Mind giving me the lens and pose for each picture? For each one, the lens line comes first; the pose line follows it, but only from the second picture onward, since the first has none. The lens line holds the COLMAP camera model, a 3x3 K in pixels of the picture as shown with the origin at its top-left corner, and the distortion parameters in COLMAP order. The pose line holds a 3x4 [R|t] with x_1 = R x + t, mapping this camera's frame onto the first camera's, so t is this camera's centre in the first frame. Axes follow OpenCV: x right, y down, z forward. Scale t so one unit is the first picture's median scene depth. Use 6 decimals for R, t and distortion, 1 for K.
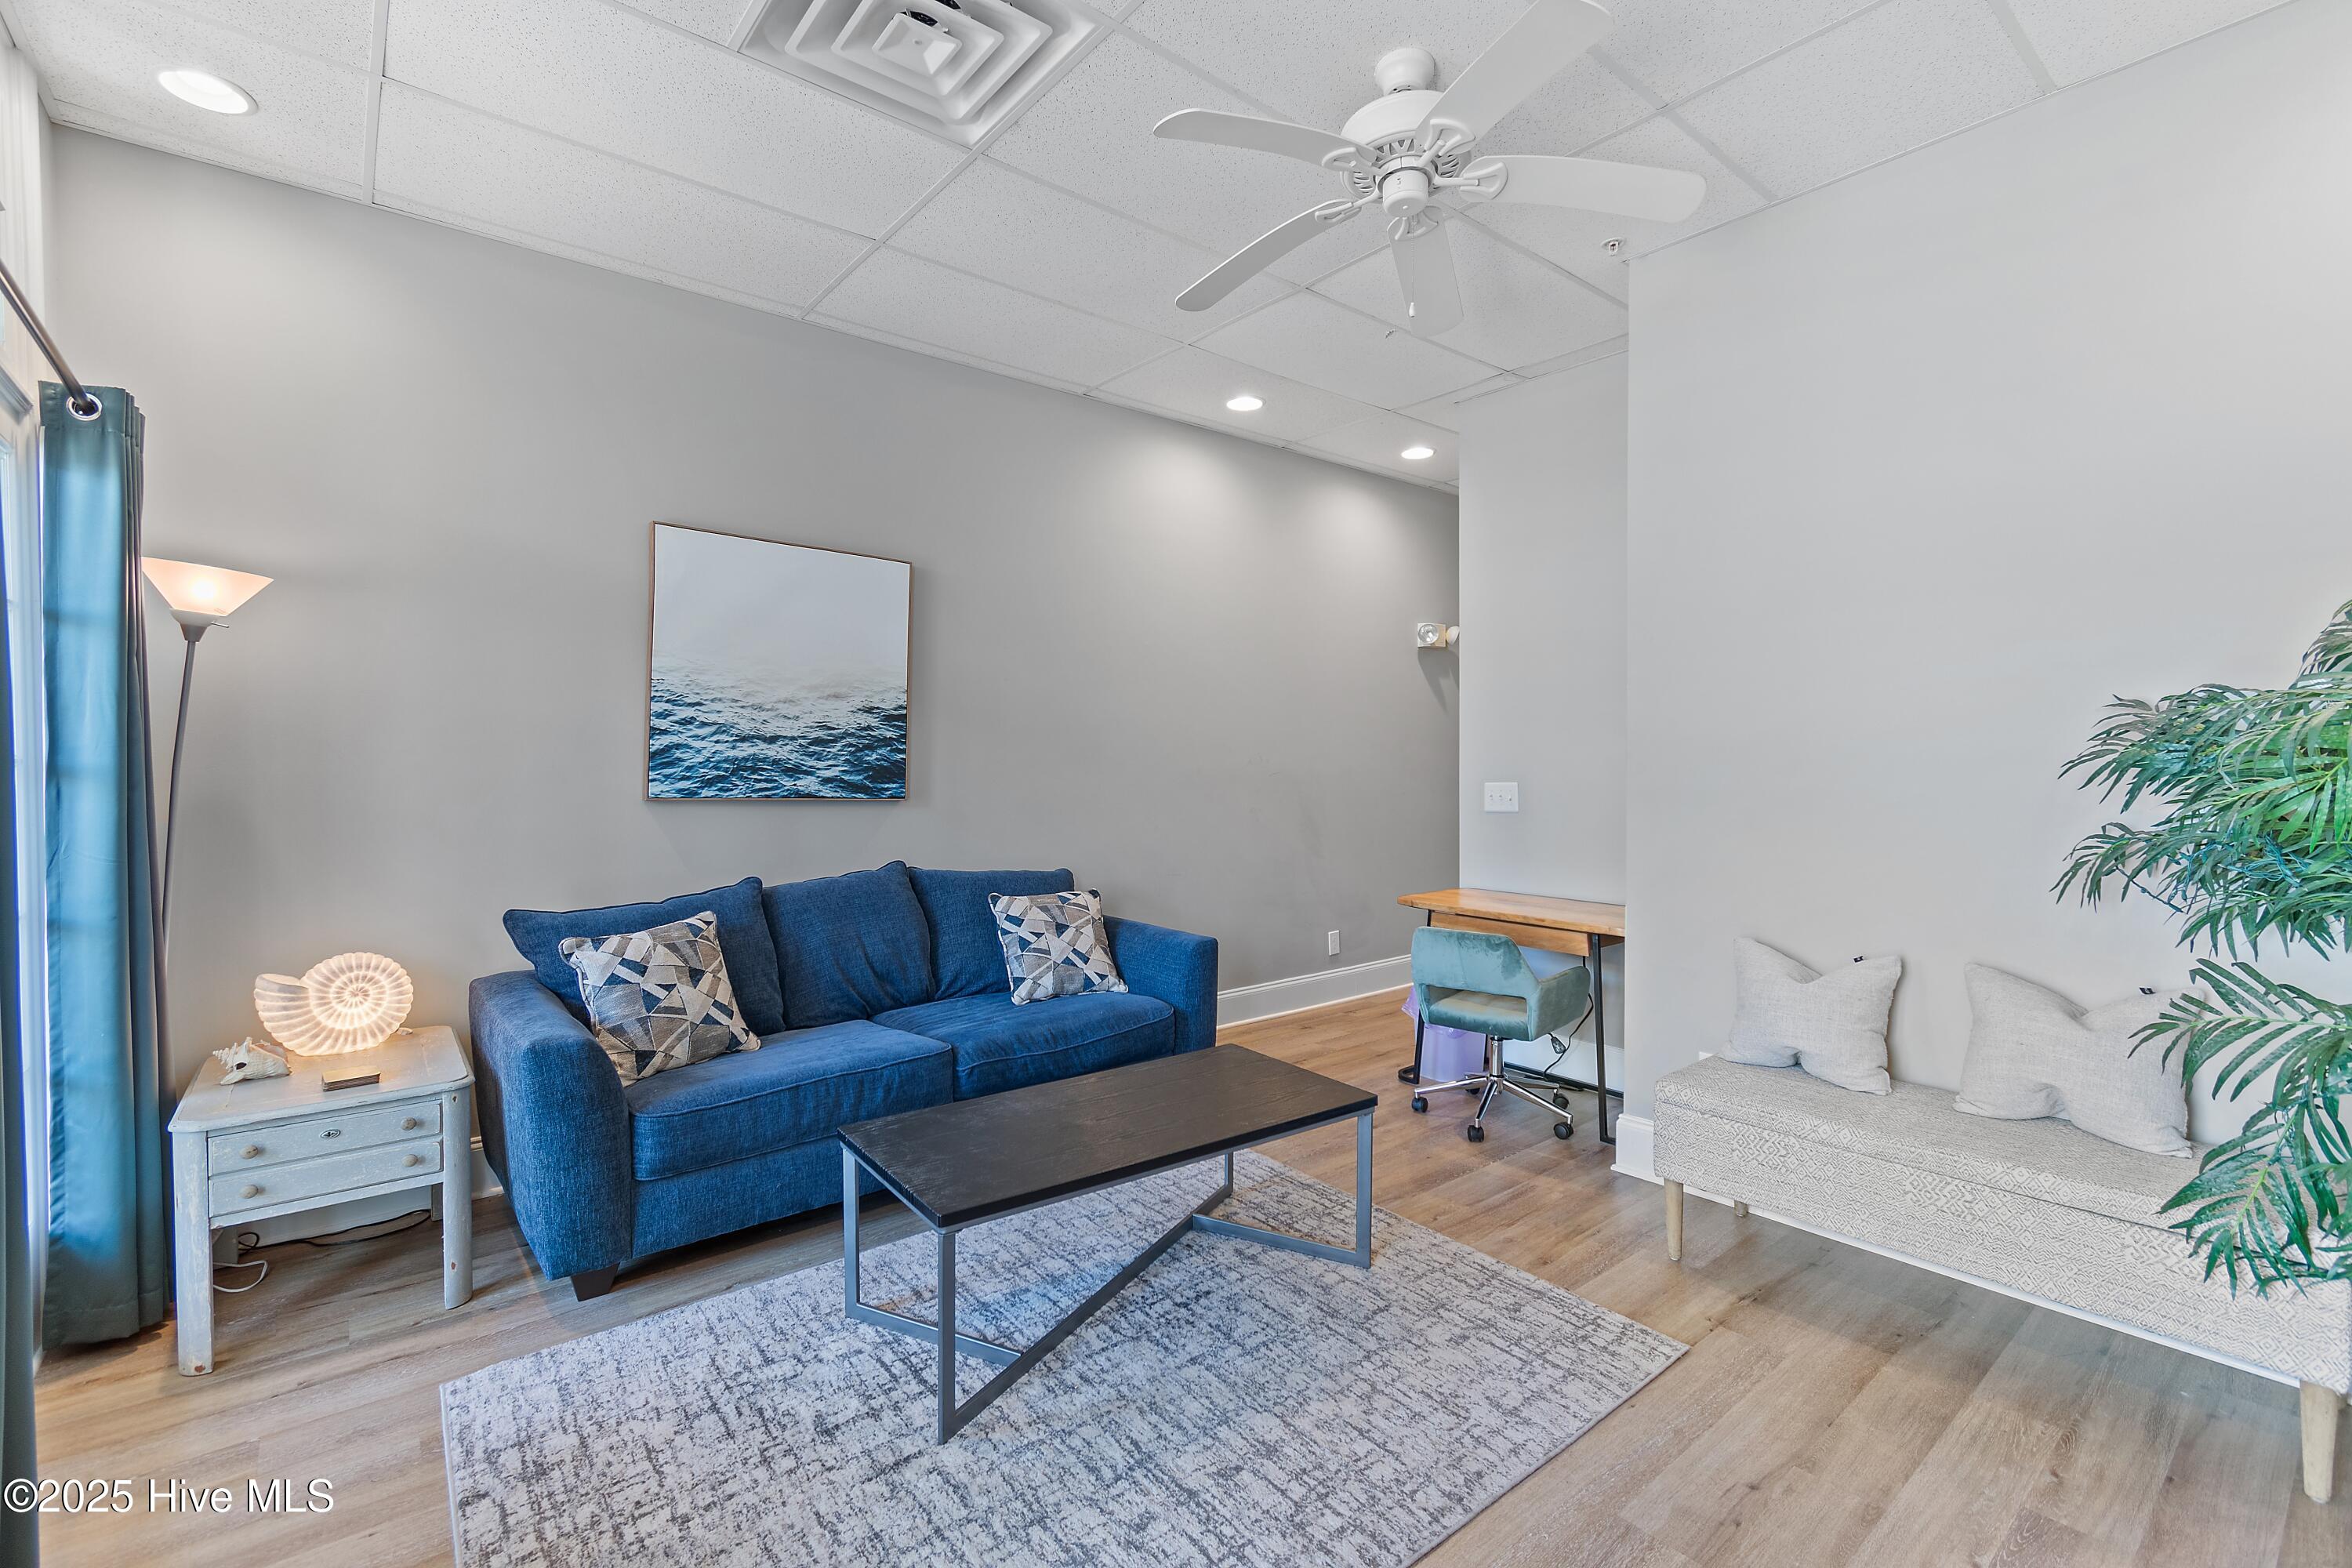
lens RADIAL K [[1040.3, 0, 1177.3], [0, 1040.3, 777.2], [0, 0, 1]] dist [0.004431, 0.000771]
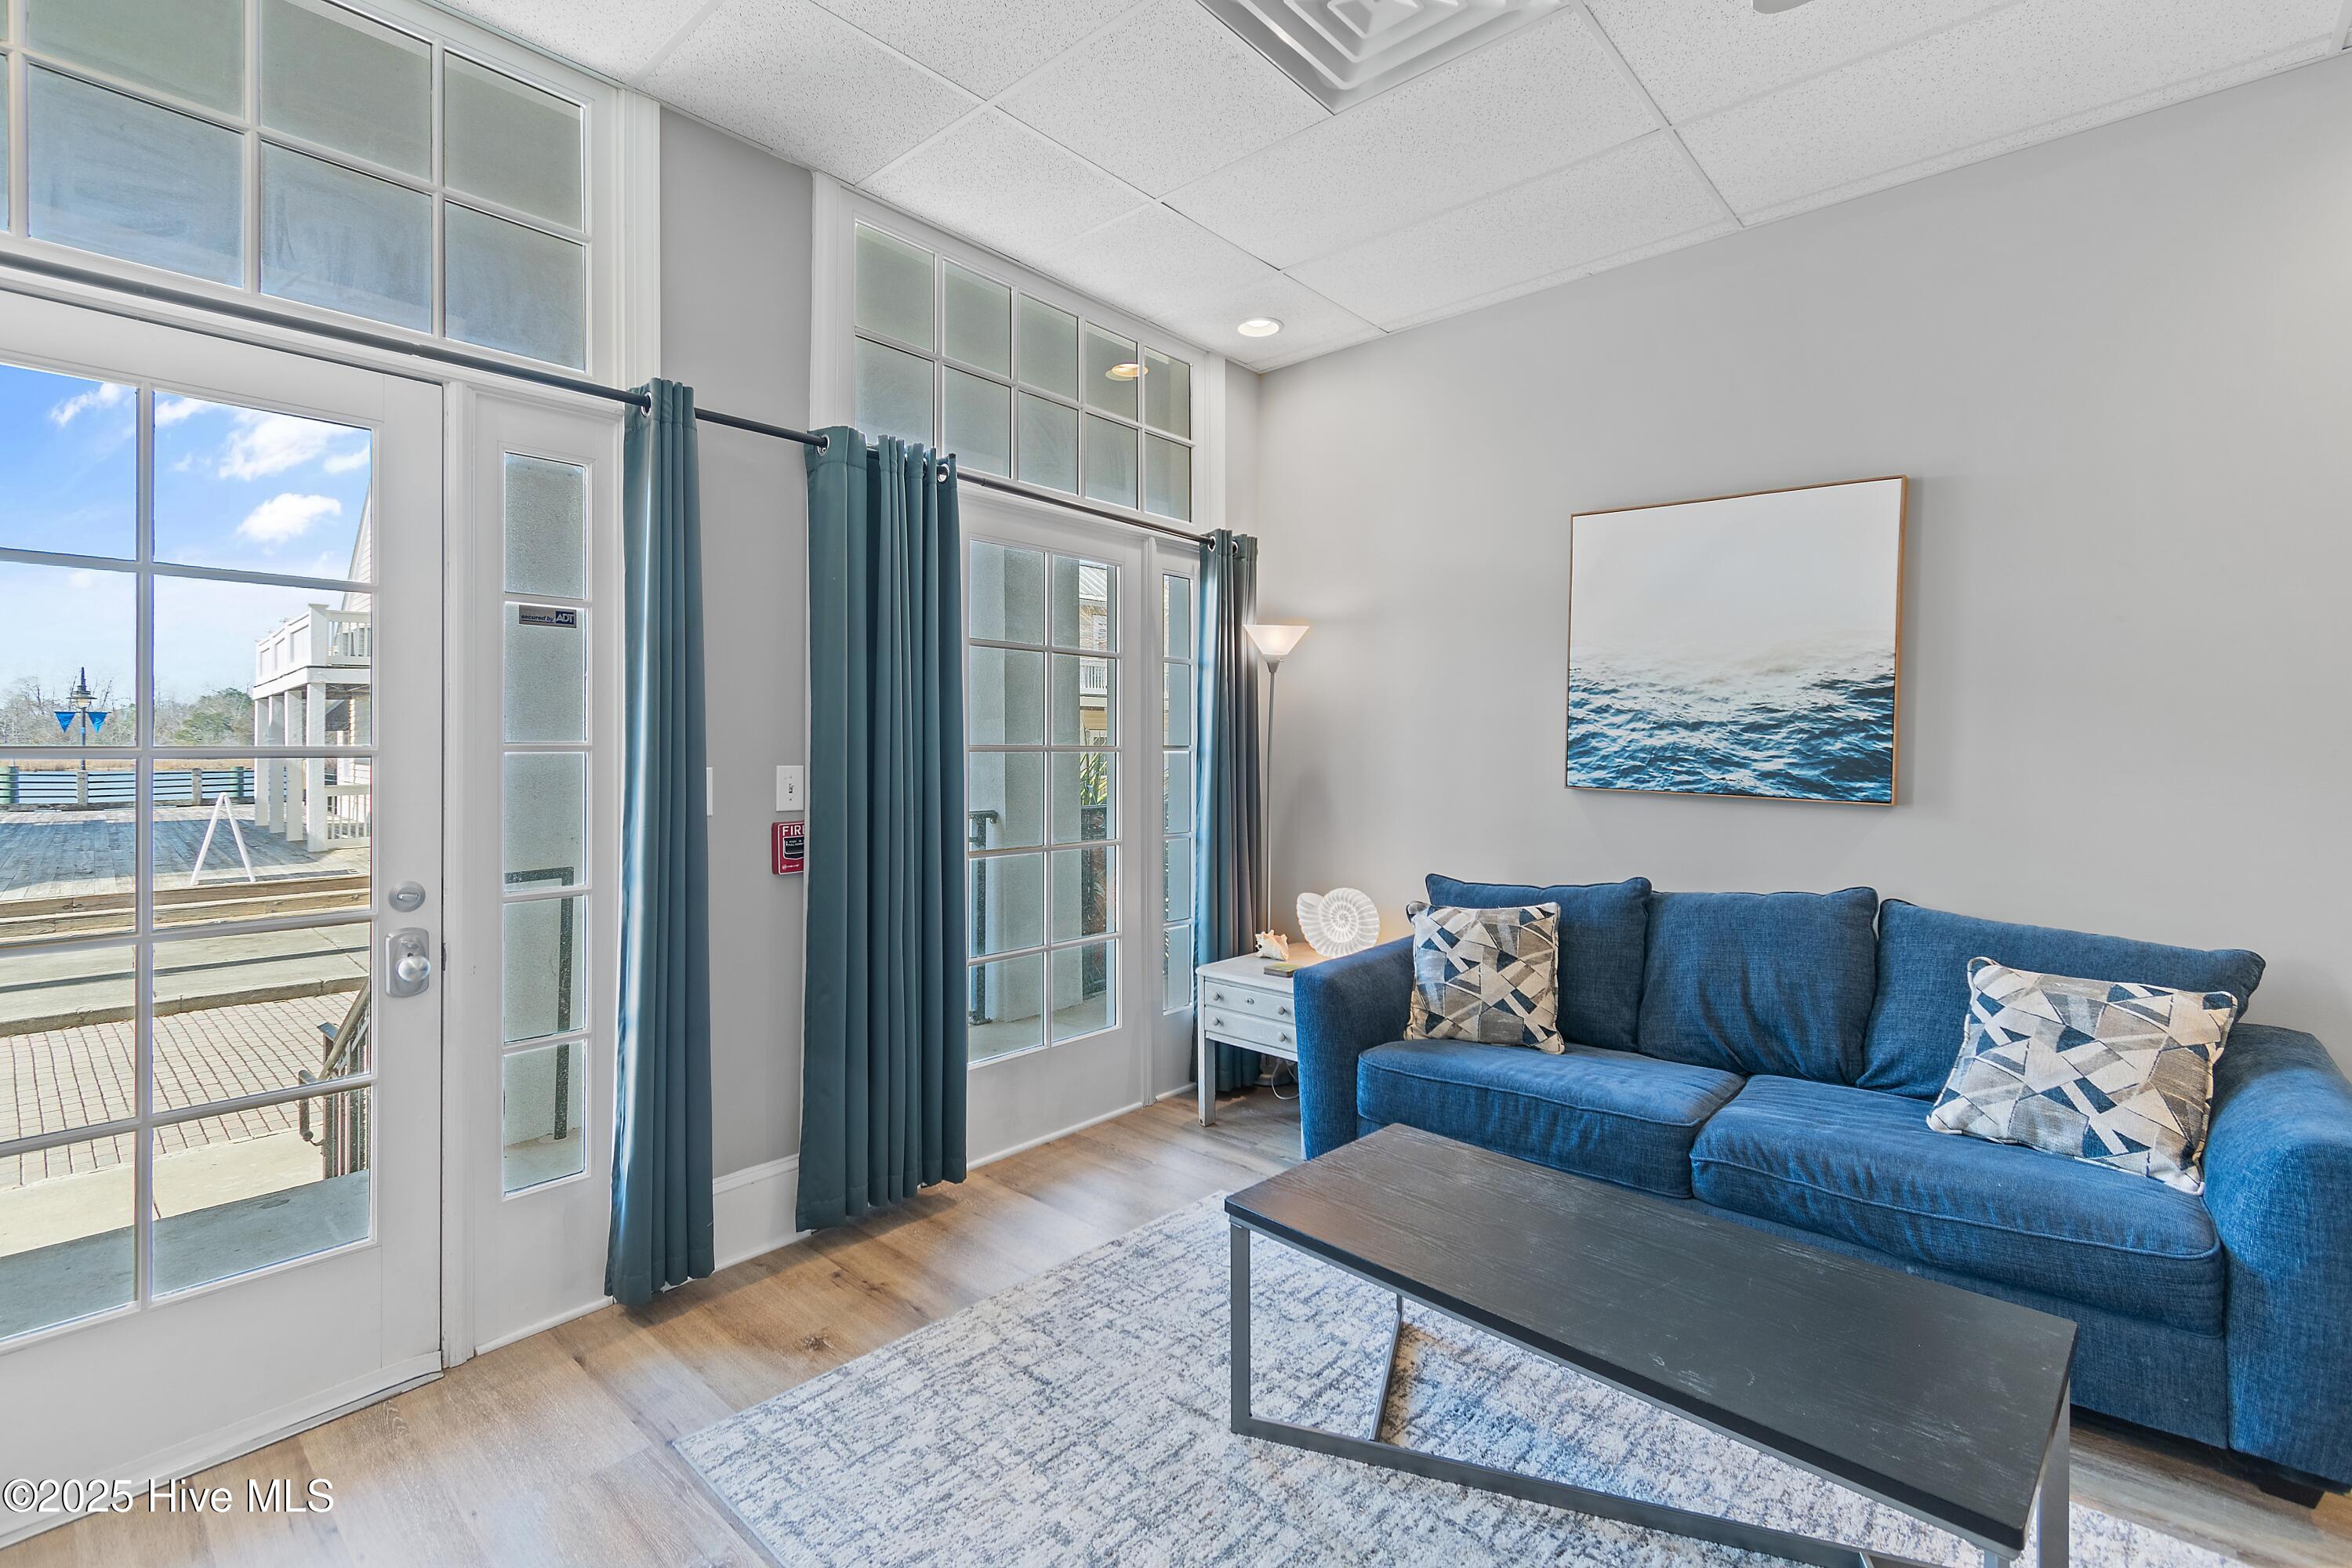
lens RADIAL K [[1040.3, 0, 1139.8], [0, 1040.3, 741.1], [0, 0, 1]] dist [0.004431, 0.000771]
pose [[0.145976, -0.009870, -0.989239, 0.428888], [-0.022944, 0.999647, -0.013359, -0.001161], [0.989022, 0.024647, 0.145698, 0.430036]]
